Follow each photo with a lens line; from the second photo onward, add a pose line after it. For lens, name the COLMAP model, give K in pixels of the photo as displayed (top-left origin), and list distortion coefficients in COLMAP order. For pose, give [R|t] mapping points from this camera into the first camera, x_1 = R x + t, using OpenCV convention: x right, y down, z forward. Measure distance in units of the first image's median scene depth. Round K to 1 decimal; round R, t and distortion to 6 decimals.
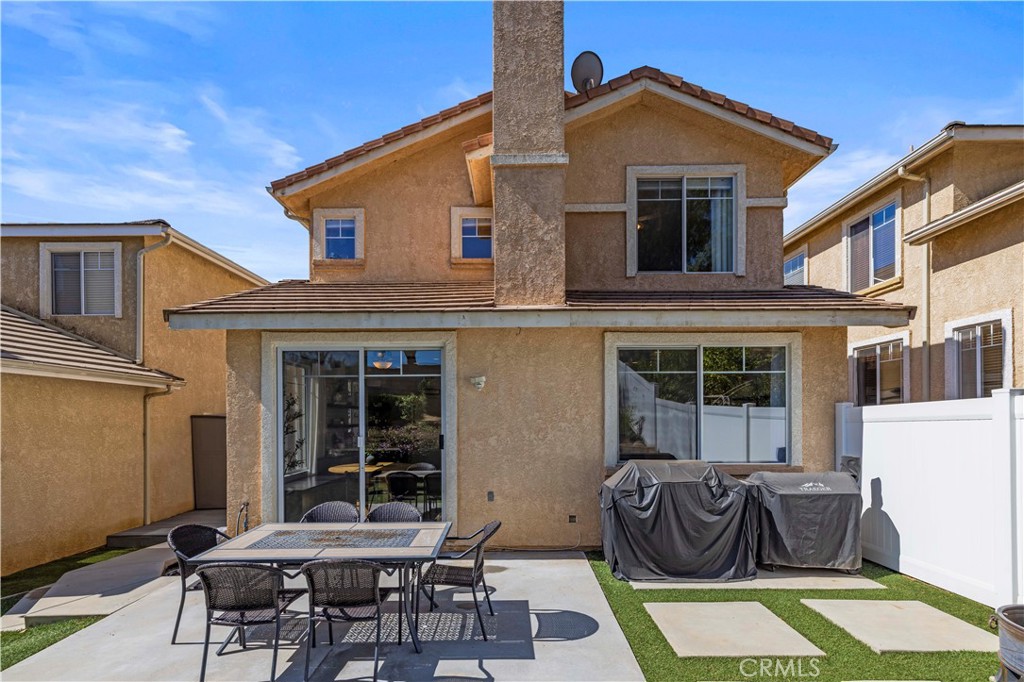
lens RADIAL K [[457.3, 0, 513.9], [0, 457.3, 416.4], [0, 0, 1]] dist [0.001771, 0.000696]
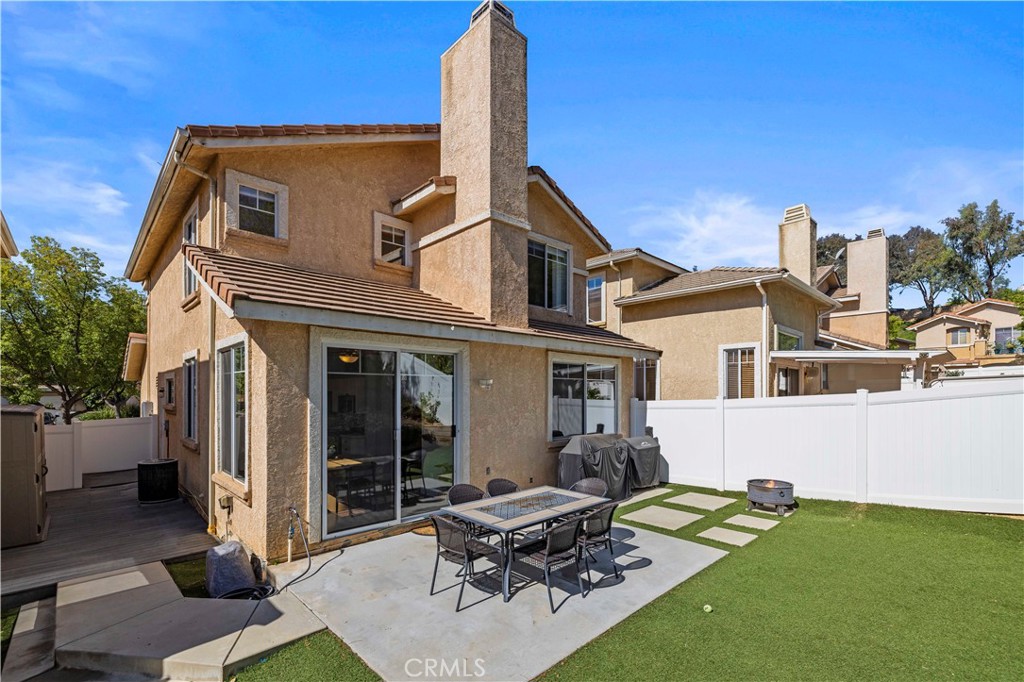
lens RADIAL K [[445.1, 0, 508.0], [0, 445.1, 393.4], [0, 0, 1]] dist [0.000383, 0.000151]
pose [[0.729045, 0.004892, 0.684448, -0.870532], [-0.003404, 0.999988, -0.003521, -0.041225], [-0.684457, 0.000237, 0.729053, 0.038478]]
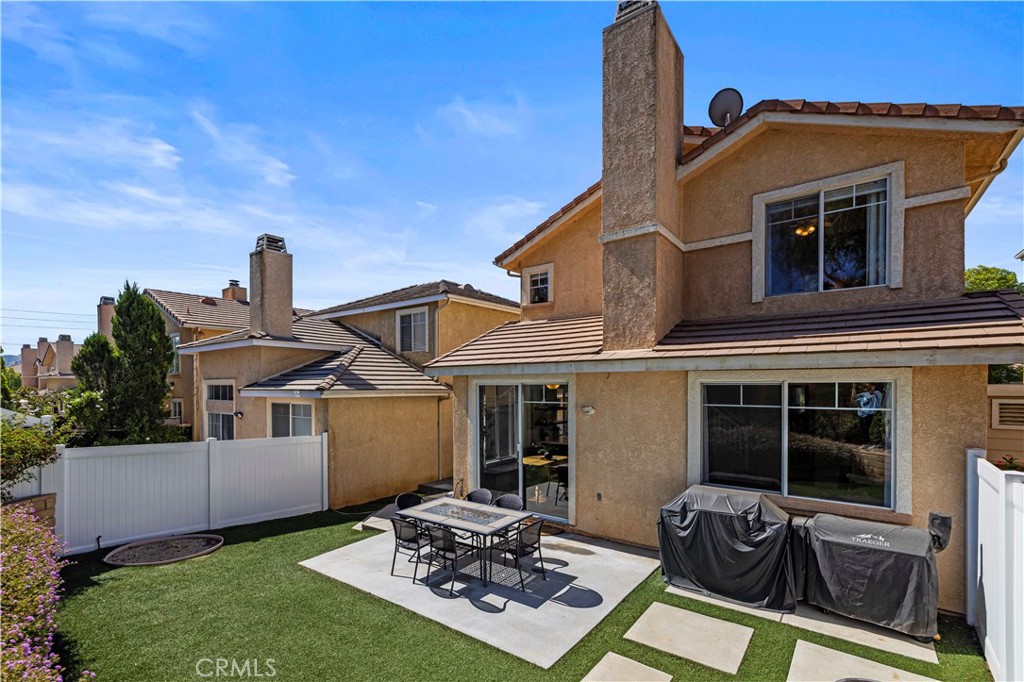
lens RADIAL K [[460.8, 0, 518.8], [0, 460.8, 388.8], [0, 0, 1]] dist [0.003235, 0.000499]
pose [[0.806084, 0.008502, -0.591740, 0.538852], [0.000214, 0.999893, 0.014658, -0.153573], [0.591801, -0.011942, 0.805996, -0.194894]]
